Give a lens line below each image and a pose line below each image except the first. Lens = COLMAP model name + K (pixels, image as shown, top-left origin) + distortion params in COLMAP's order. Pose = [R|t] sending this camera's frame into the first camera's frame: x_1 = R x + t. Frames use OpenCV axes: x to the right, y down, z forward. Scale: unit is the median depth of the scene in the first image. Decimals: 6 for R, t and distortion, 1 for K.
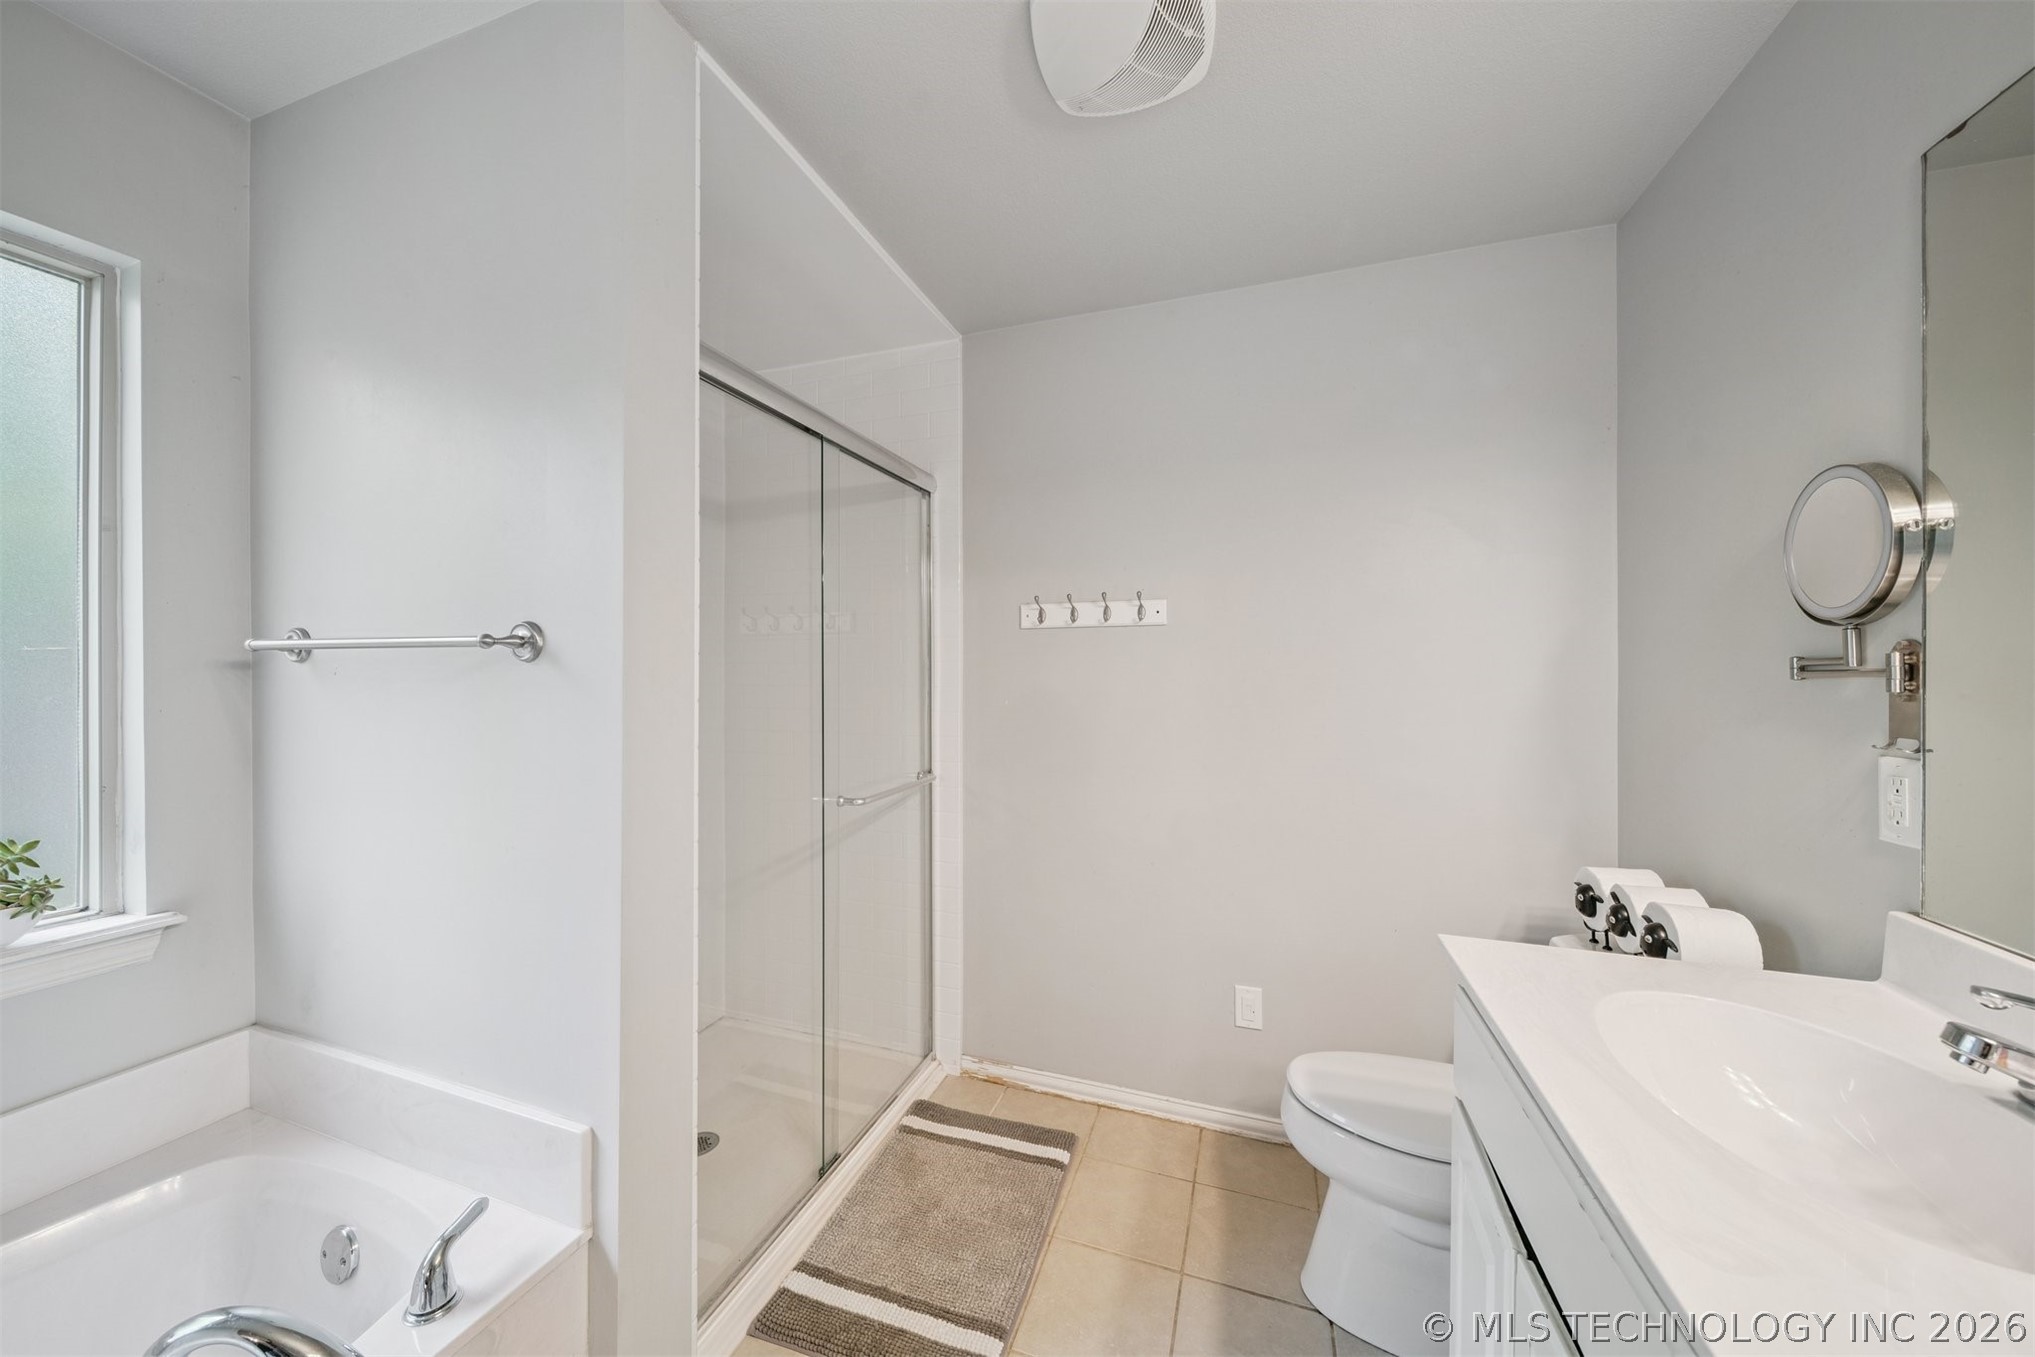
lens RADIAL K [[713.6, 0, 1002.7], [0, 713.6, 672.2], [0, 0, 1]] dist [-0.001088, -0.000390]
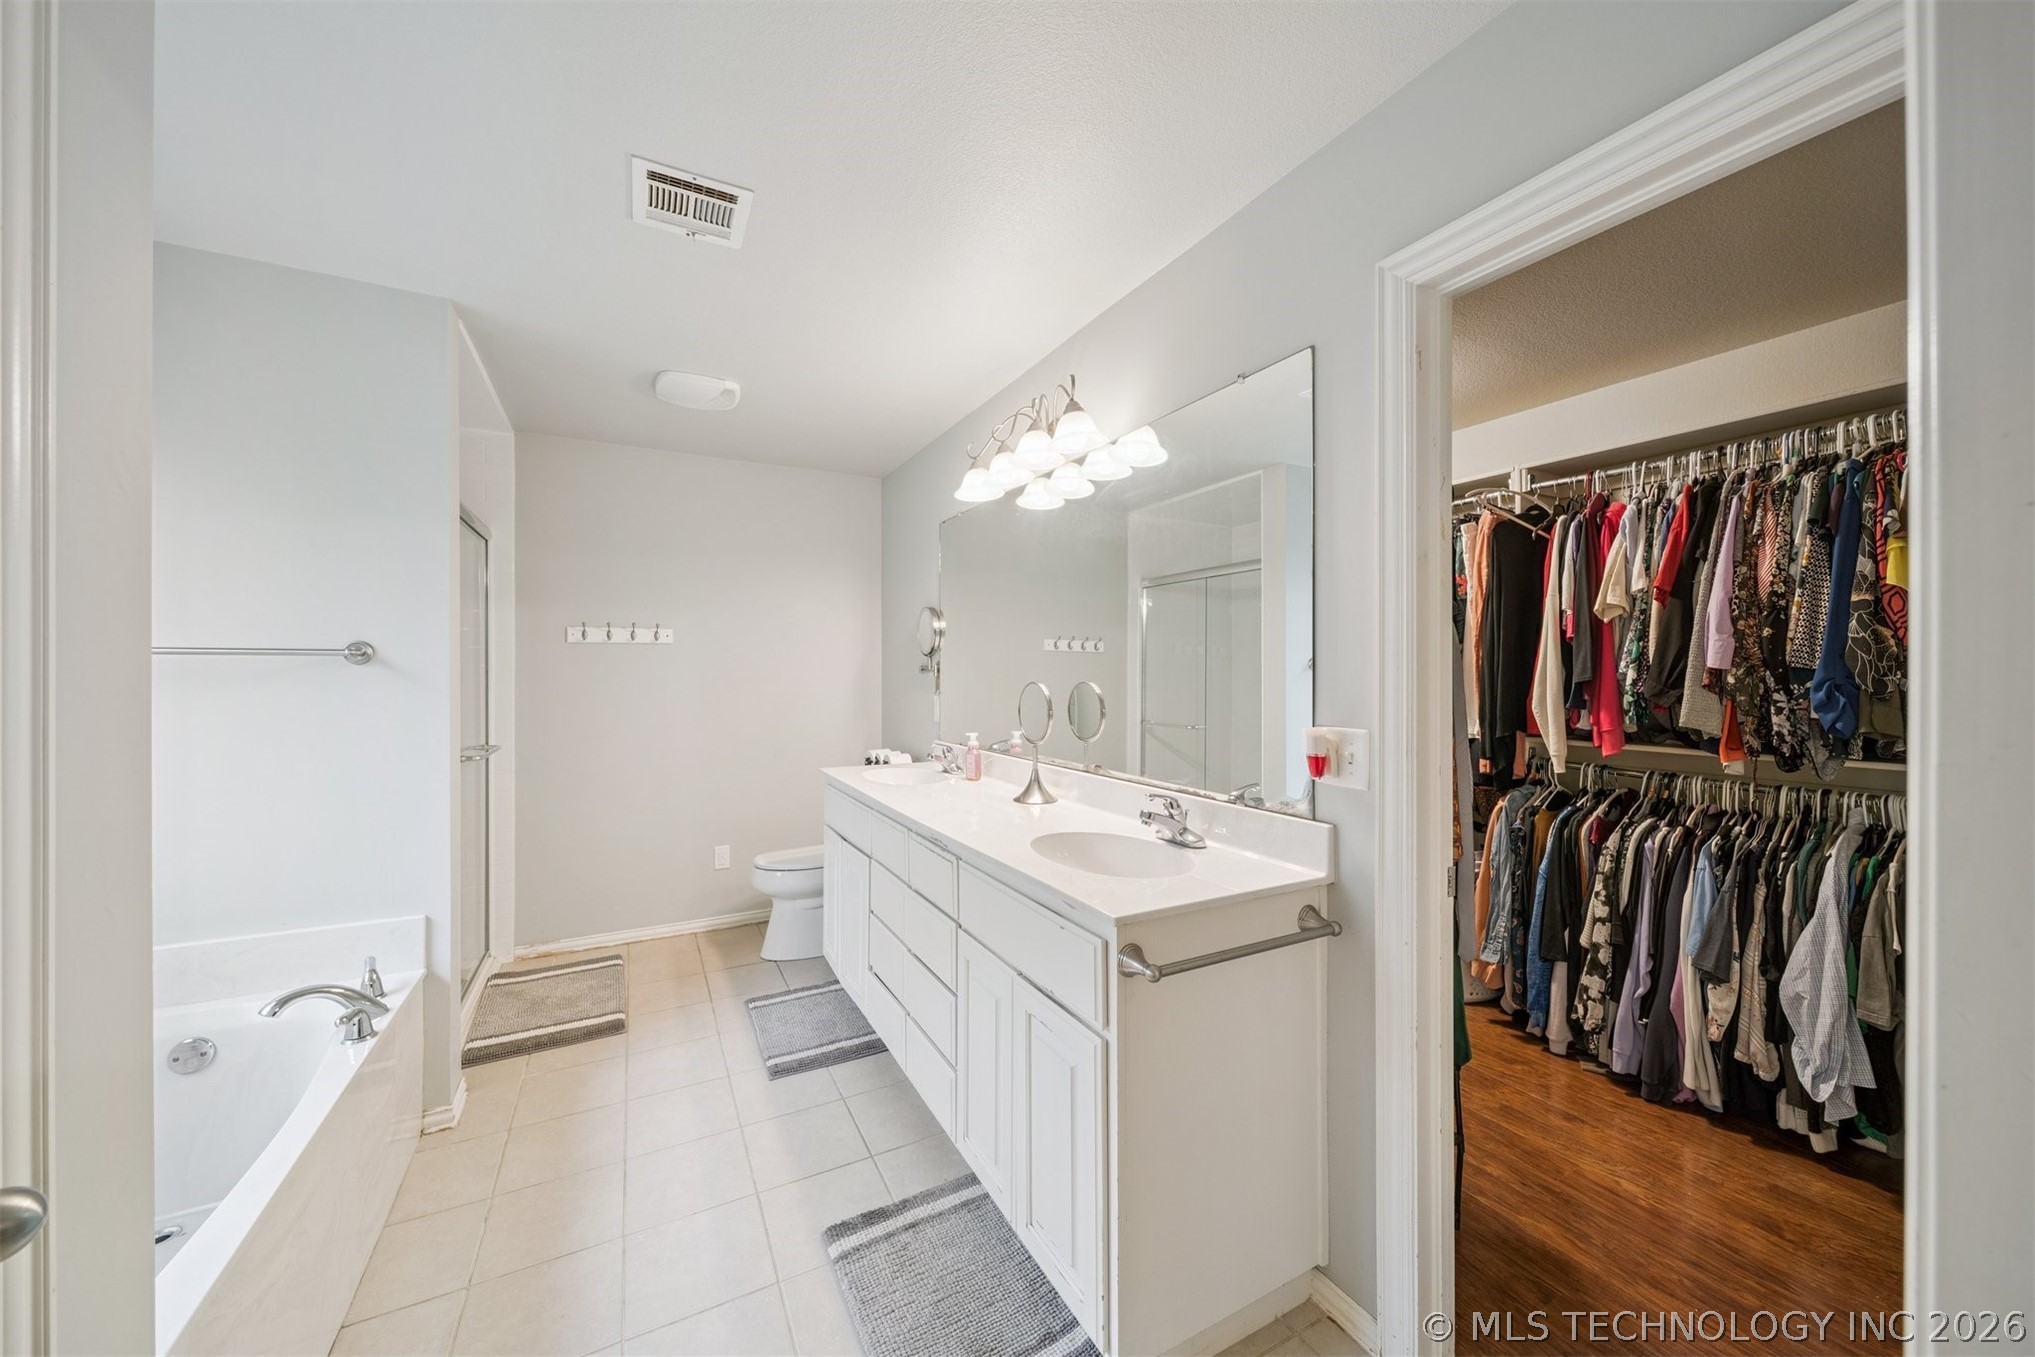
lens RADIAL K [[713.6, 0, 1002.7], [0, 713.6, 672.2], [0, 0, 1]] dist [-0.001088, -0.000390]
pose [[0.676832, -0.002410, 0.736134, -0.680999], [0.004216, 0.999991, -0.000603, 0.007735], [-0.736126, 0.003512, 0.676836, -1.011986]]
